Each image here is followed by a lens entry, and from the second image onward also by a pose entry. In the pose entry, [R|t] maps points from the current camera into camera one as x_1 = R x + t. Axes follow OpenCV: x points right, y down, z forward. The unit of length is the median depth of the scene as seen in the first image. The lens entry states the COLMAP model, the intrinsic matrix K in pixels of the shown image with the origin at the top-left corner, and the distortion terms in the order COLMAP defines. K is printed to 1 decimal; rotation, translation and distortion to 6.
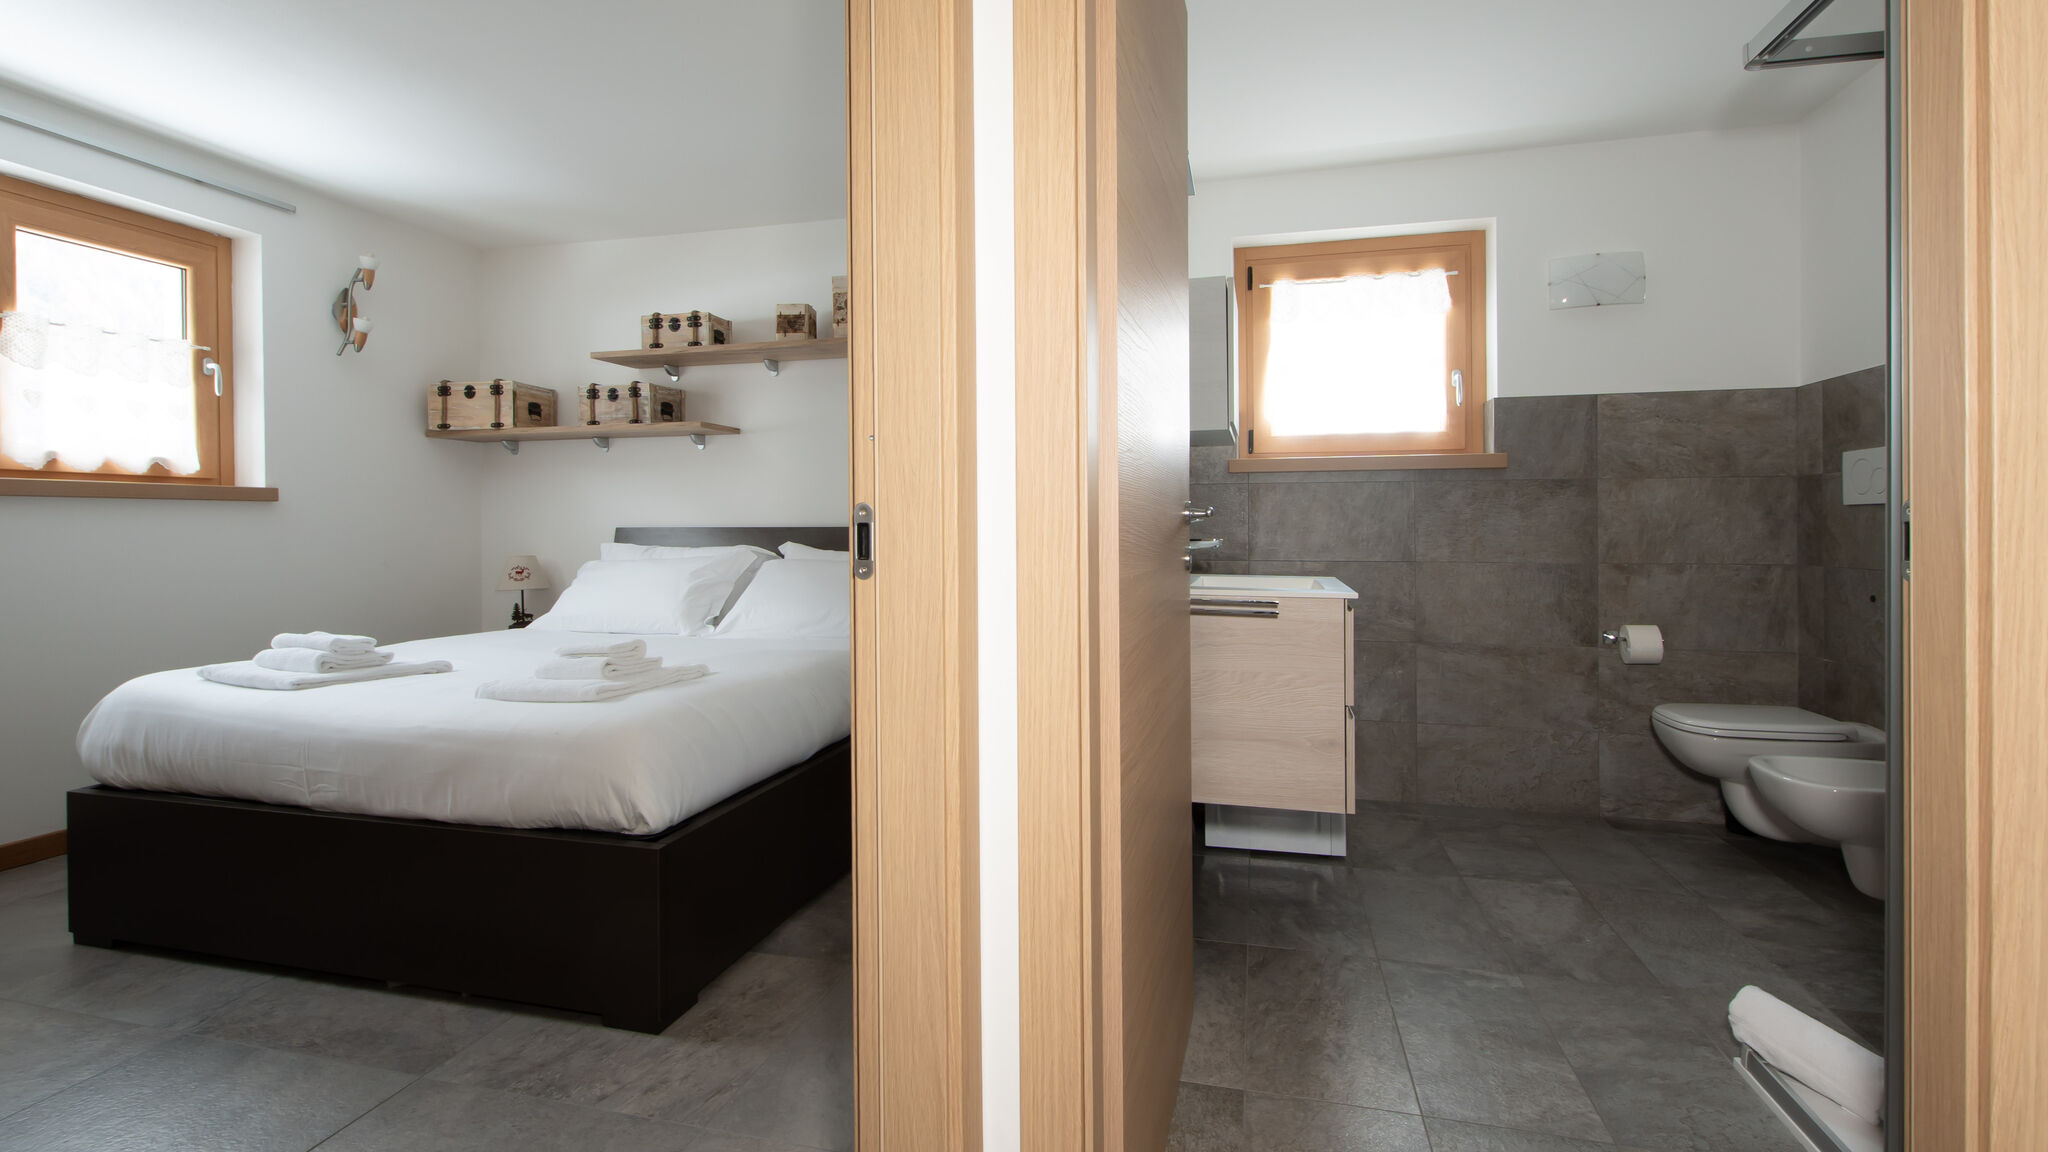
lens RADIAL K [[915.0, 0, 1019.6], [0, 915.0, 487.6], [0, 0, 1]] dist [0.013331, -0.008736]
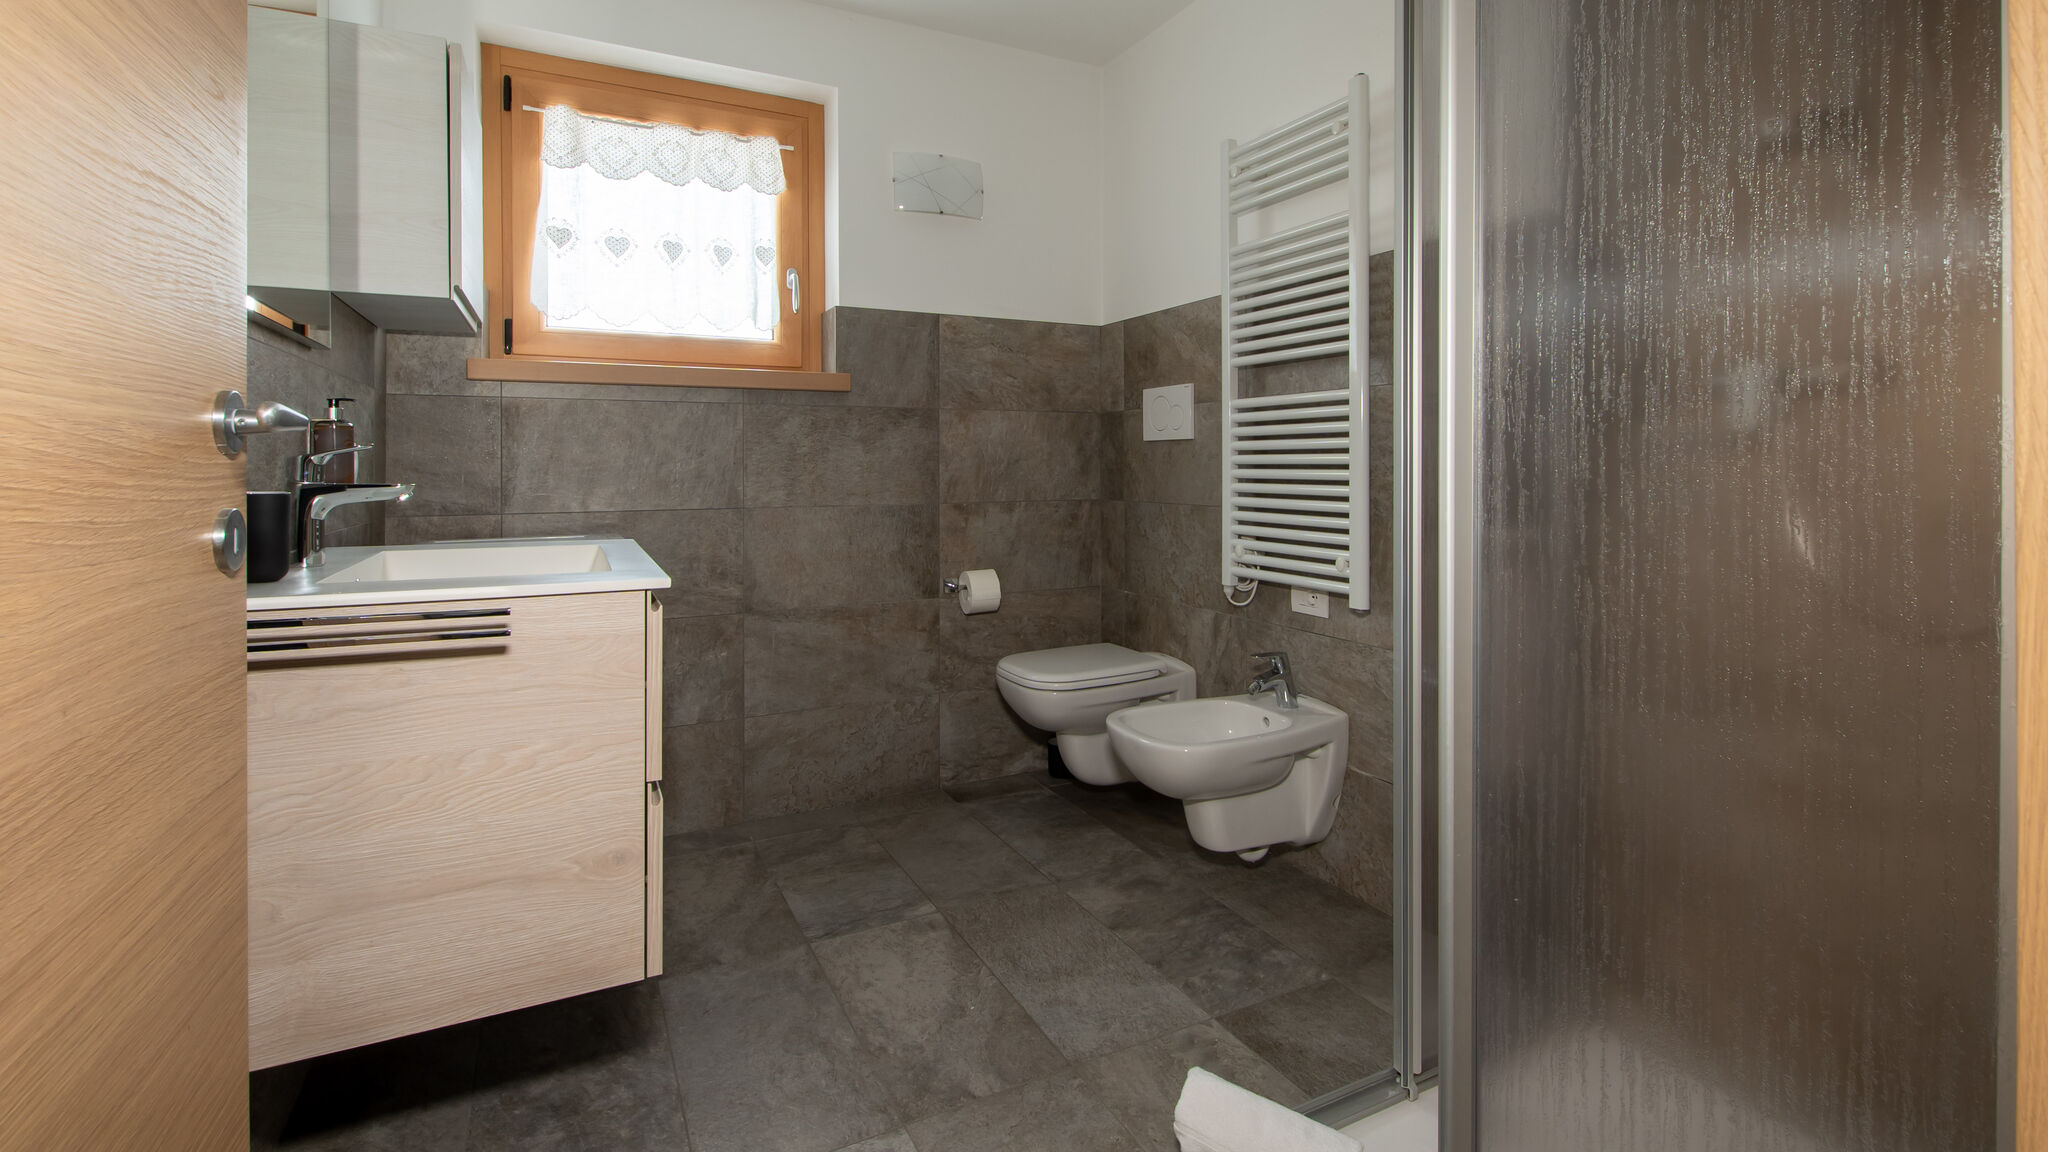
lens RADIAL K [[915.0, 0, 1019.6], [0, 915.0, 487.6], [0, 0, 1]] dist [0.013331, -0.008736]
pose [[0.751696, -0.017455, 0.659279, 0.107322], [-0.025612, 0.998123, 0.055629, 0.016183], [-0.659012, -0.058701, 0.749838, 0.294086]]
